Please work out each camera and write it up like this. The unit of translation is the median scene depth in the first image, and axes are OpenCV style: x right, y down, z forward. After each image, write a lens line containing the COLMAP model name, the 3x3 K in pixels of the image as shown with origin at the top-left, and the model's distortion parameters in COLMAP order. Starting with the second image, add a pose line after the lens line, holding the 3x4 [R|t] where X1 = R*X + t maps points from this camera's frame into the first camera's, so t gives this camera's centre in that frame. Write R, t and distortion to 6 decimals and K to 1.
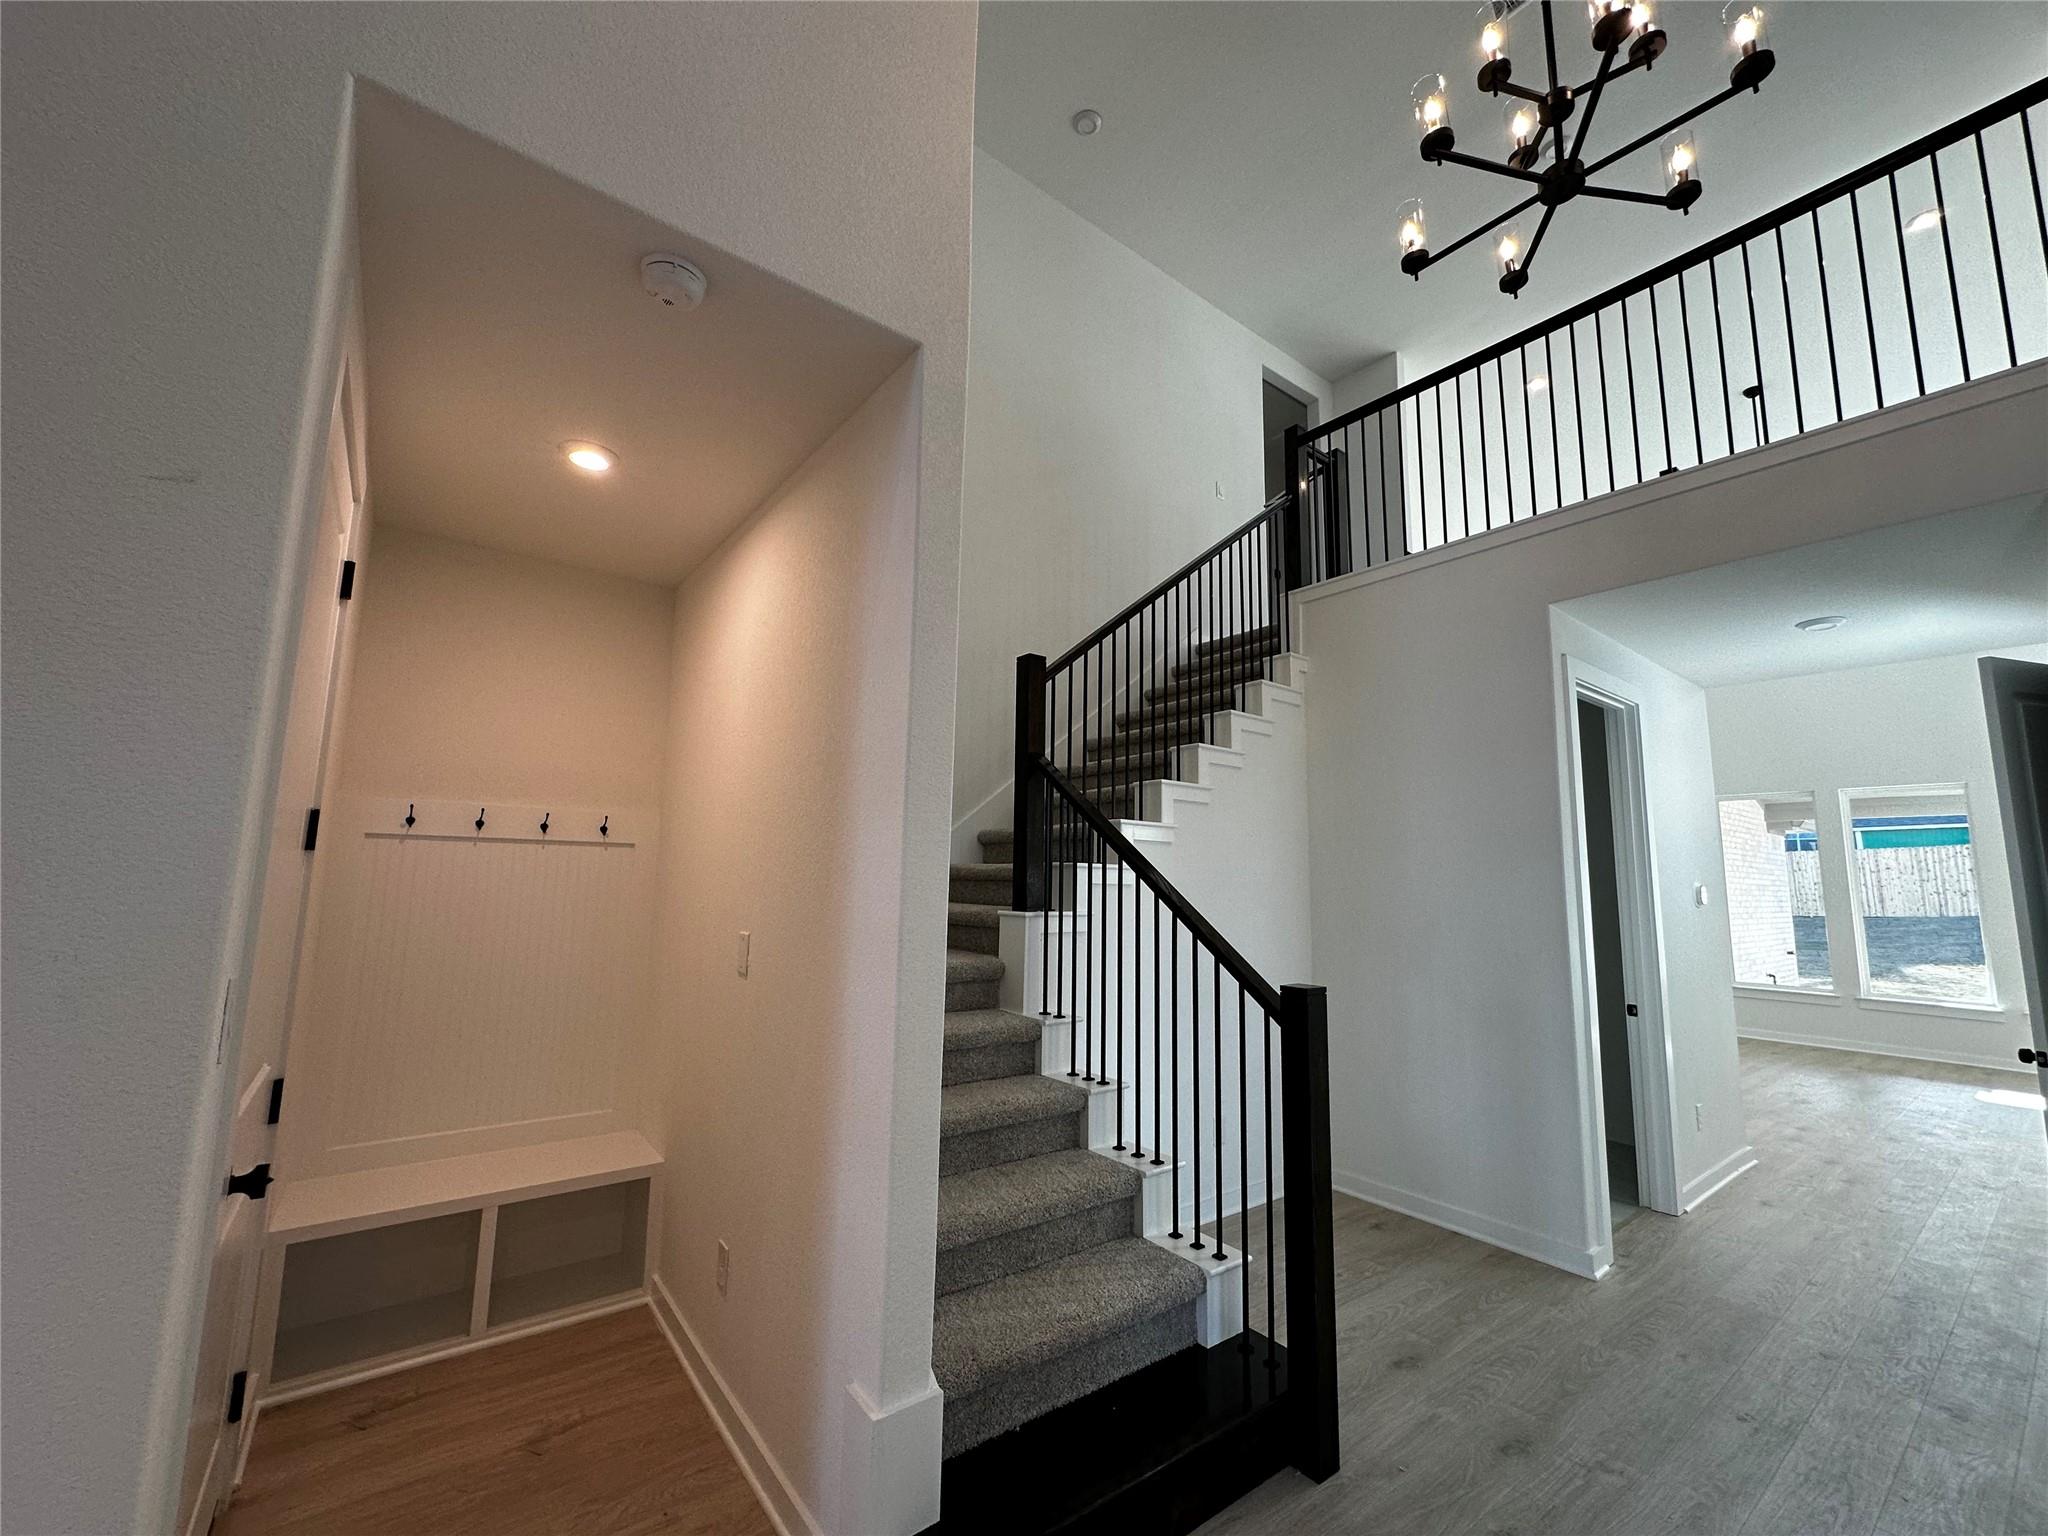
lens RADIAL K [[817.9, 0, 1024.1], [0, 817.9, 770.0], [0, 0, 1]] dist [-0.002127, 0.000518]
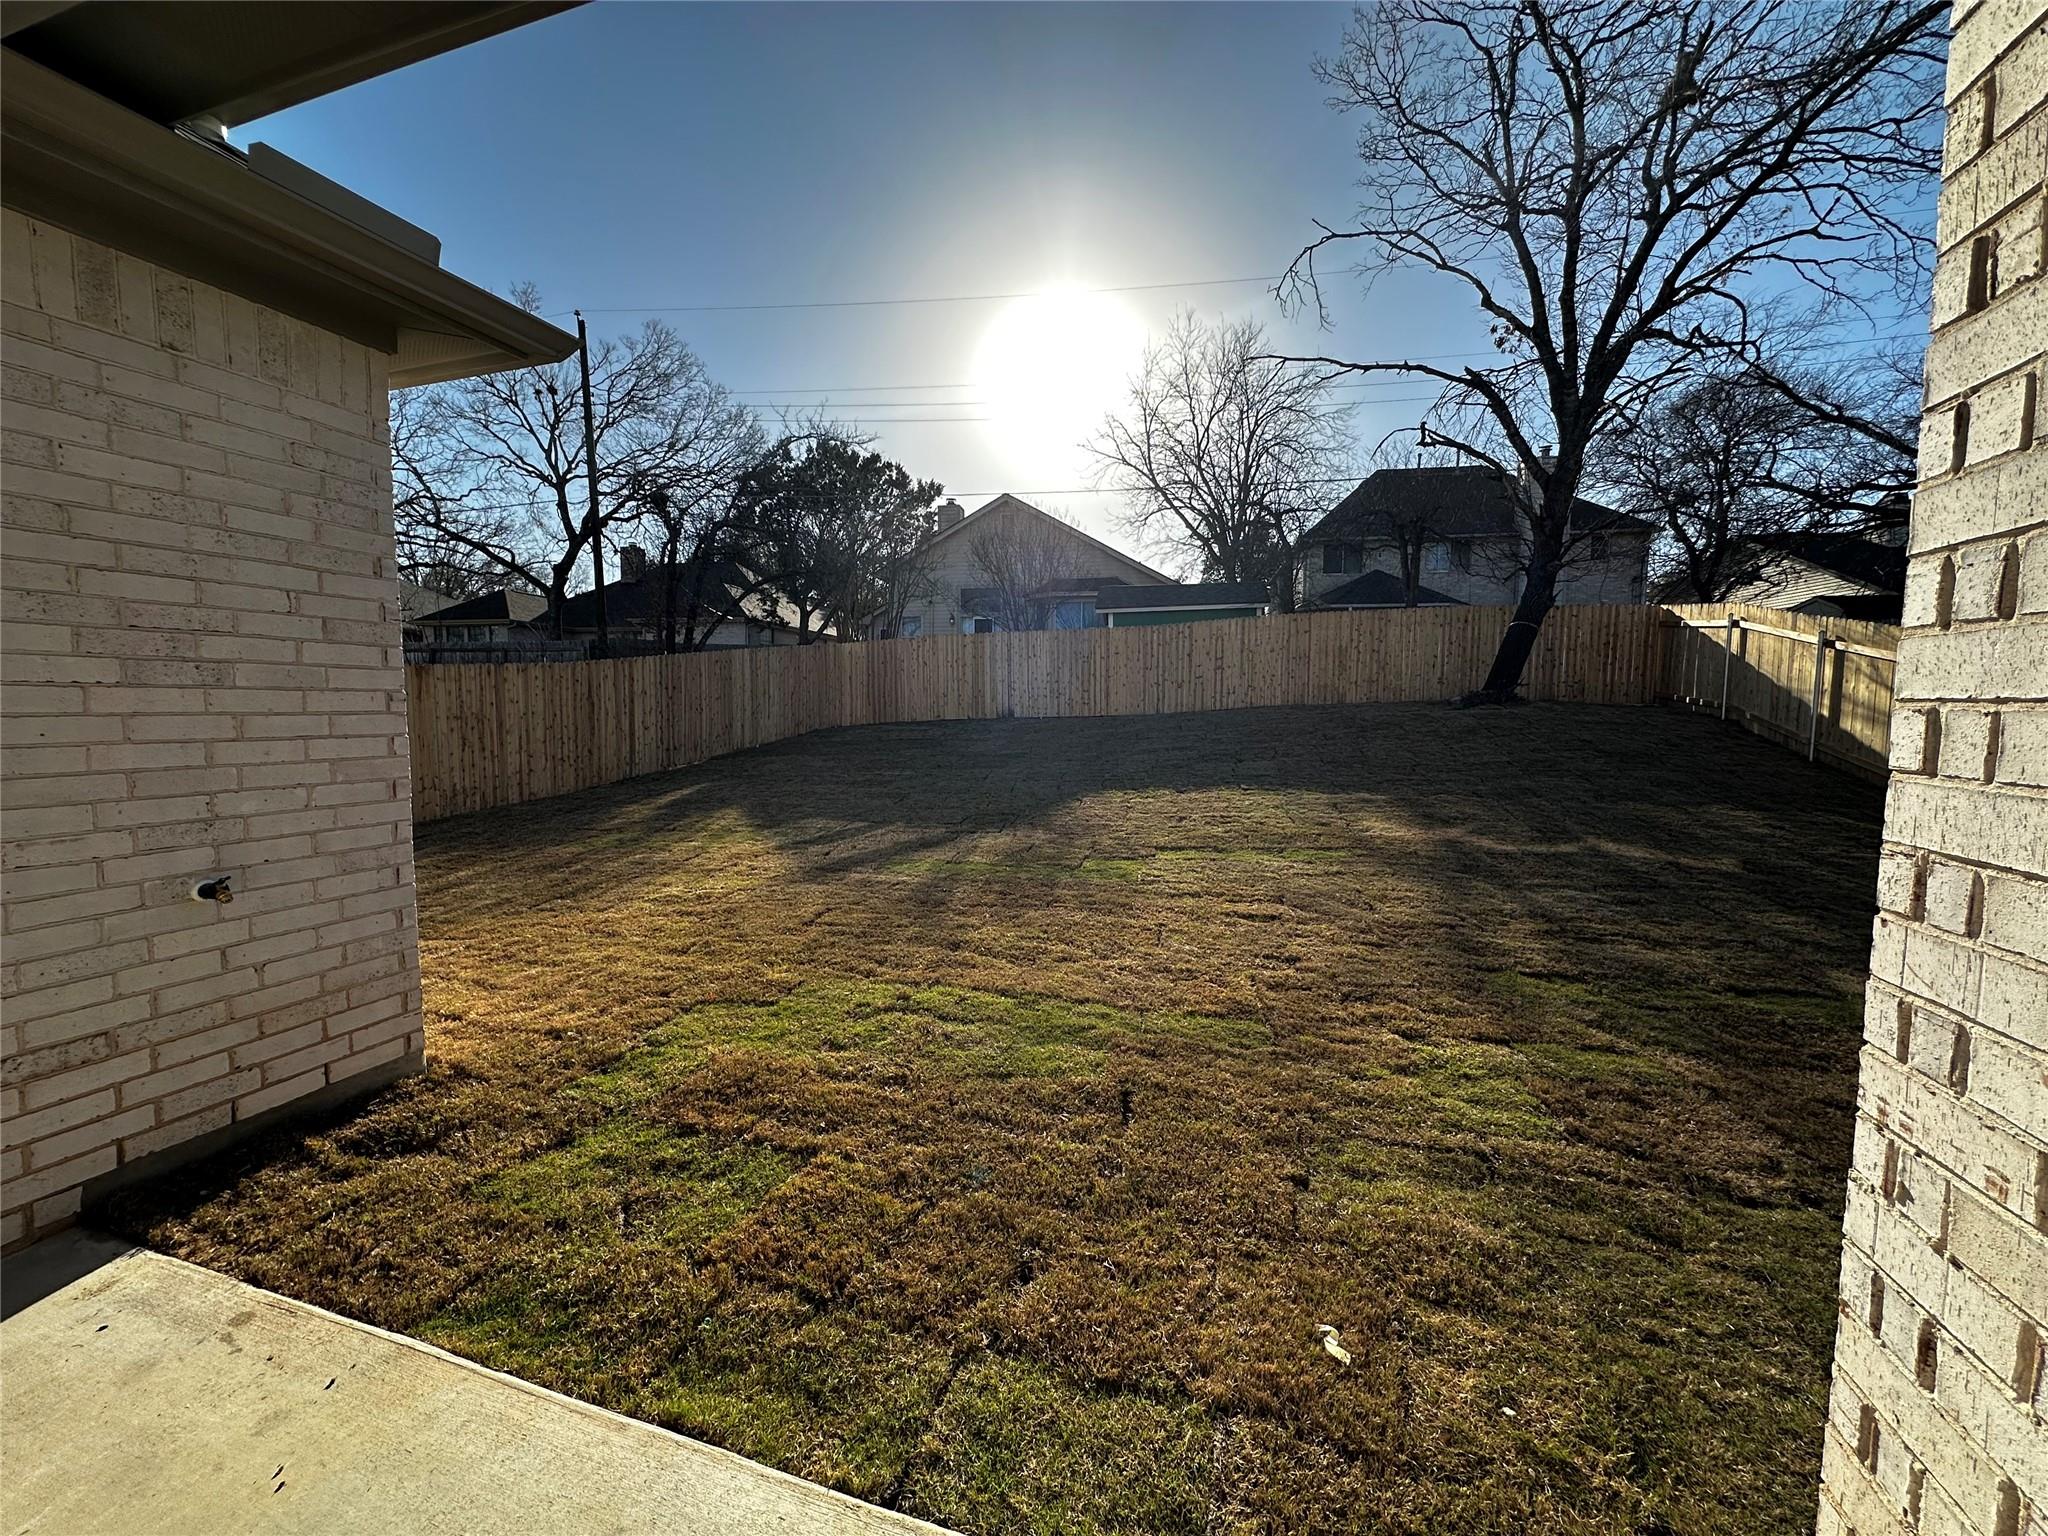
lens RADIAL K [[817.9, 0, 1024.1], [0, 817.9, 770.0], [0, 0, 1]] dist [-0.002127, 0.000518]
pose [[0.825958, -0.059765, 0.560555, 3.699878], [-0.065877, 0.977319, 0.201267, 0.532661], [-0.559869, -0.203166, 0.803287, 2.752459]]
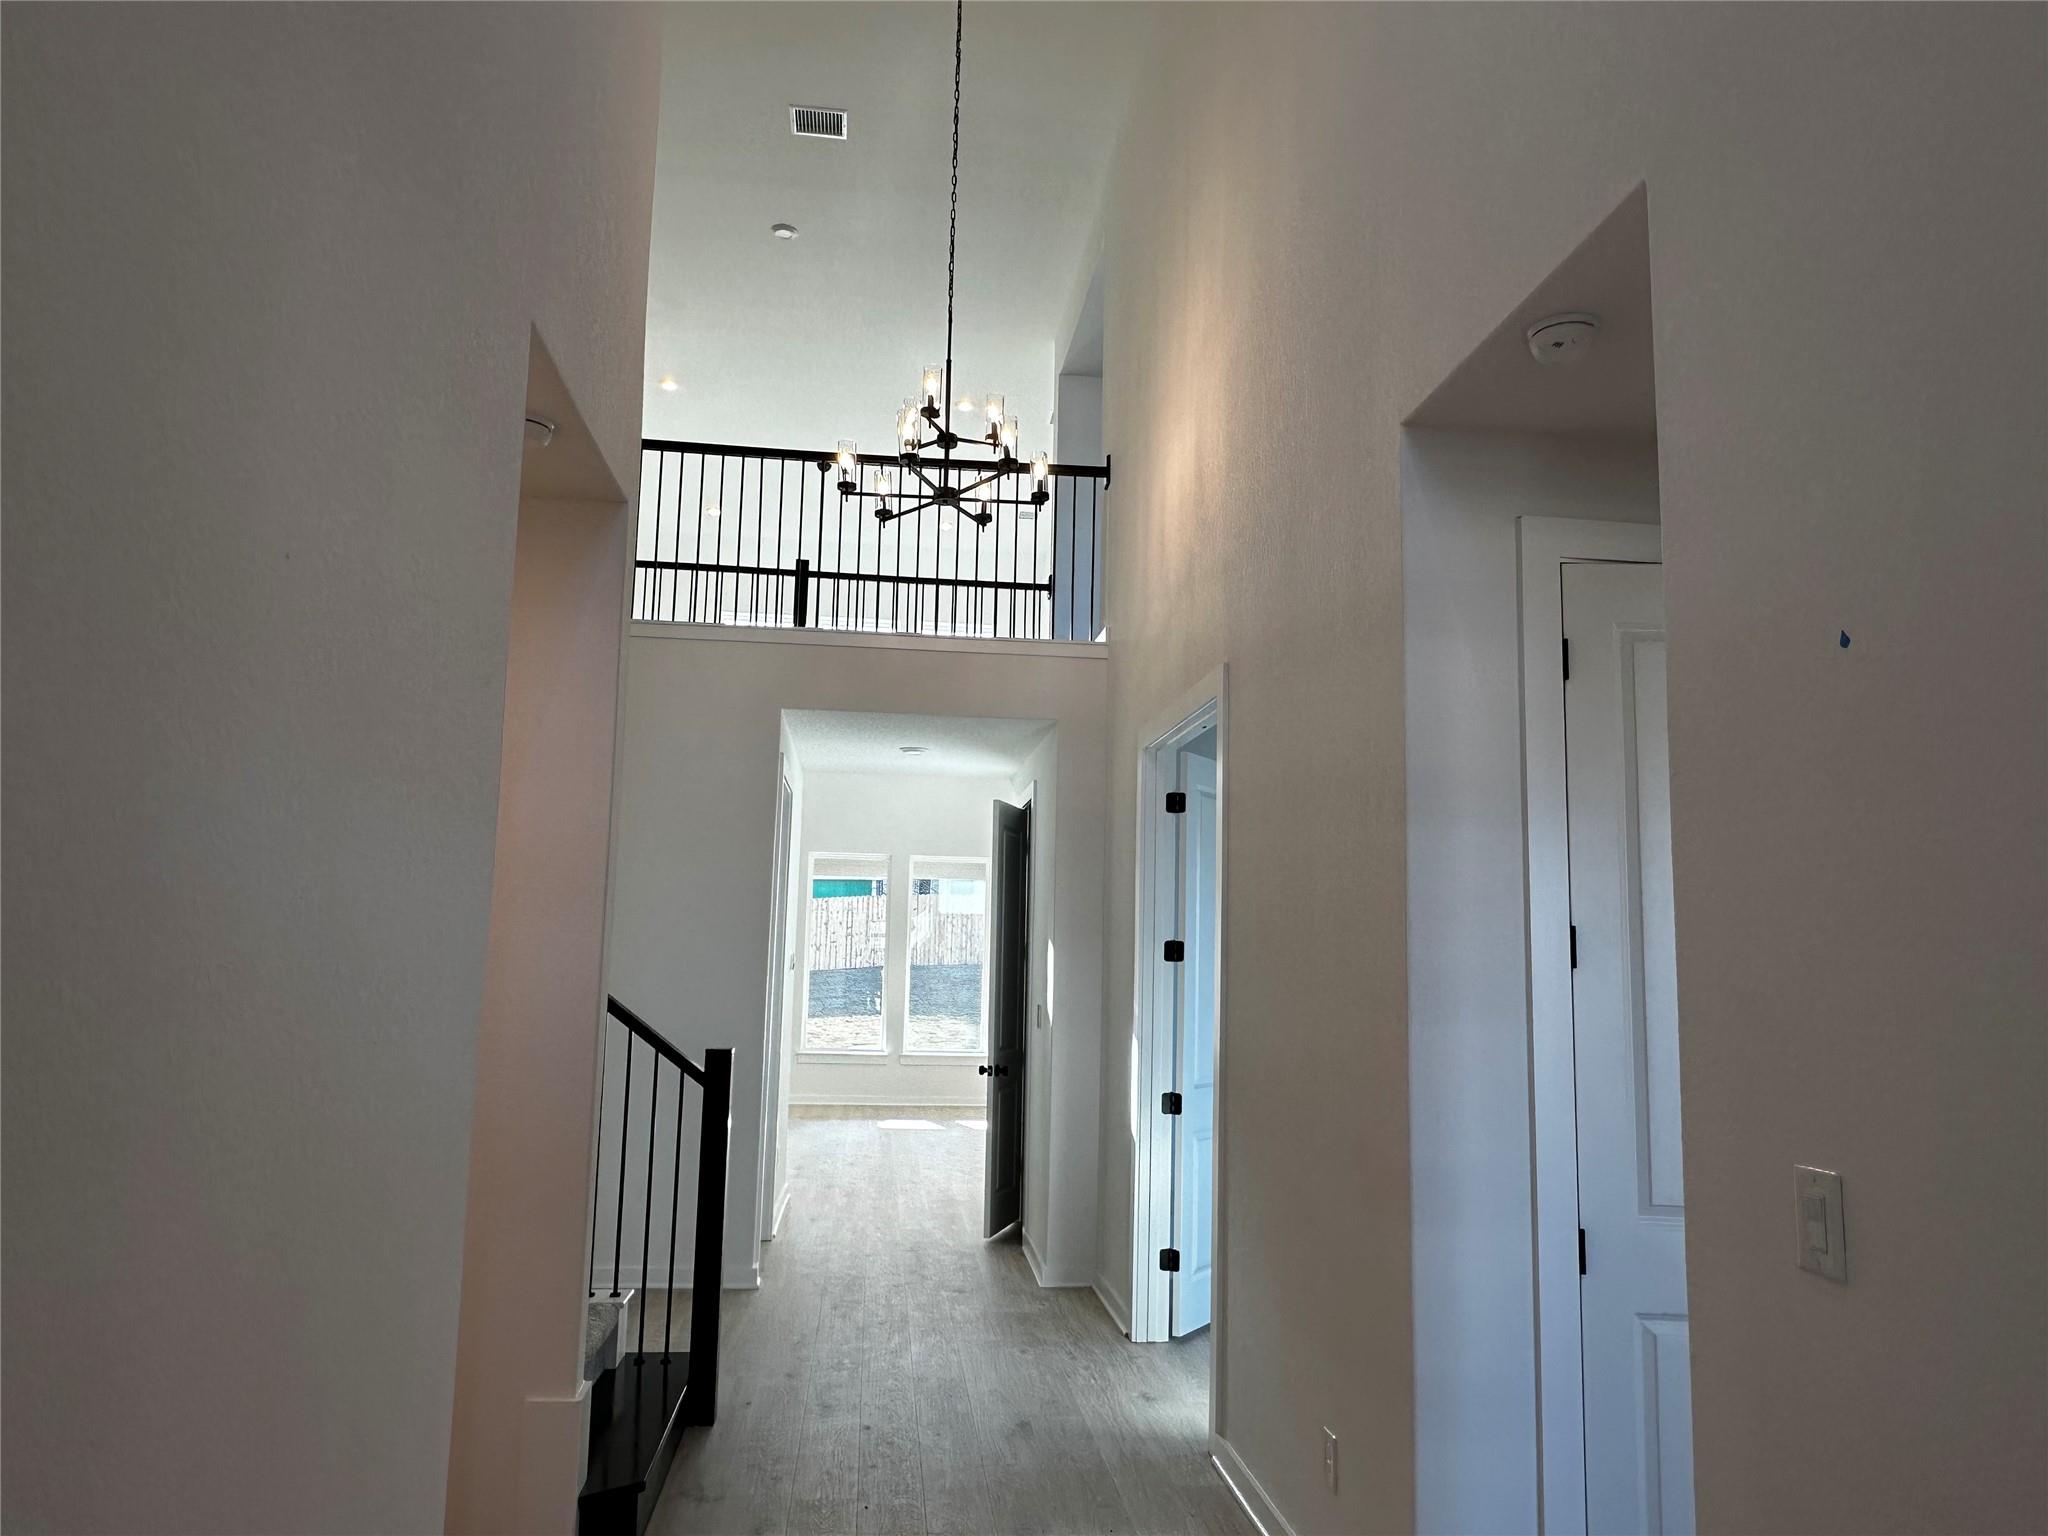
lens RADIAL K [[1345.3, 0, 1023.7], [0, 1345.3, 775.6], [0, 0, 1]] dist [0.001483, 0.000429]
pose [[0.513653, 0.106200, 0.851400, -0.852233], [-0.128661, 0.990624, -0.045945, -0.078257], [-0.848296, -0.085942, 0.522501, -0.294111]]
